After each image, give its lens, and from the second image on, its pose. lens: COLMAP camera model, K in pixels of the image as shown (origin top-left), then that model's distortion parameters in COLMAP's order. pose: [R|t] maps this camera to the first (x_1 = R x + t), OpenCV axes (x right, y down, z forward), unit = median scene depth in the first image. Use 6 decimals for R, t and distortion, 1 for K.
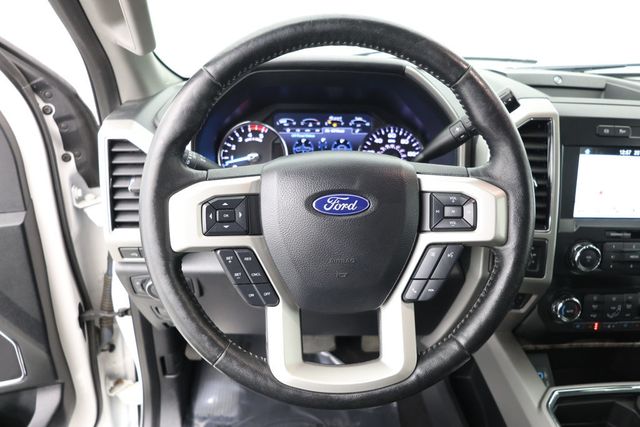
lens RADIAL K [[480.5, 0, 306.9], [0, 480.5, 214.1], [0, 0, 1]] dist [-0.077408, 0.000093]
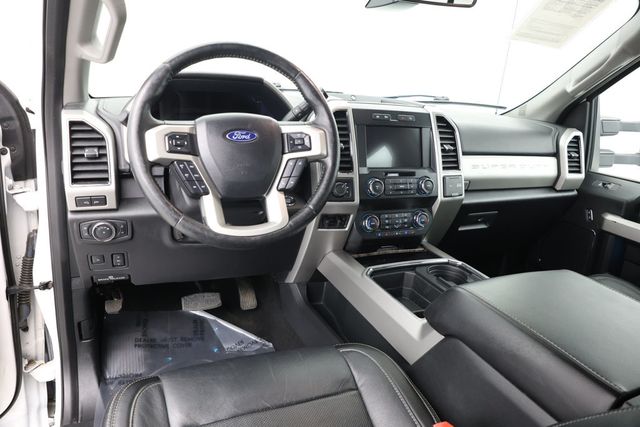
lens RADIAL K [[492.0, 0, 320.0], [0, 492.0, 213.5], [0, 0, 1]] dist [-0.039071, 0.004818]
pose [[0.937806, -0.045849, 0.344120, -0.300513], [0.101619, 0.984078, -0.145821, 0.557499], [-0.331955, 0.171721, 0.927533, -0.791745]]
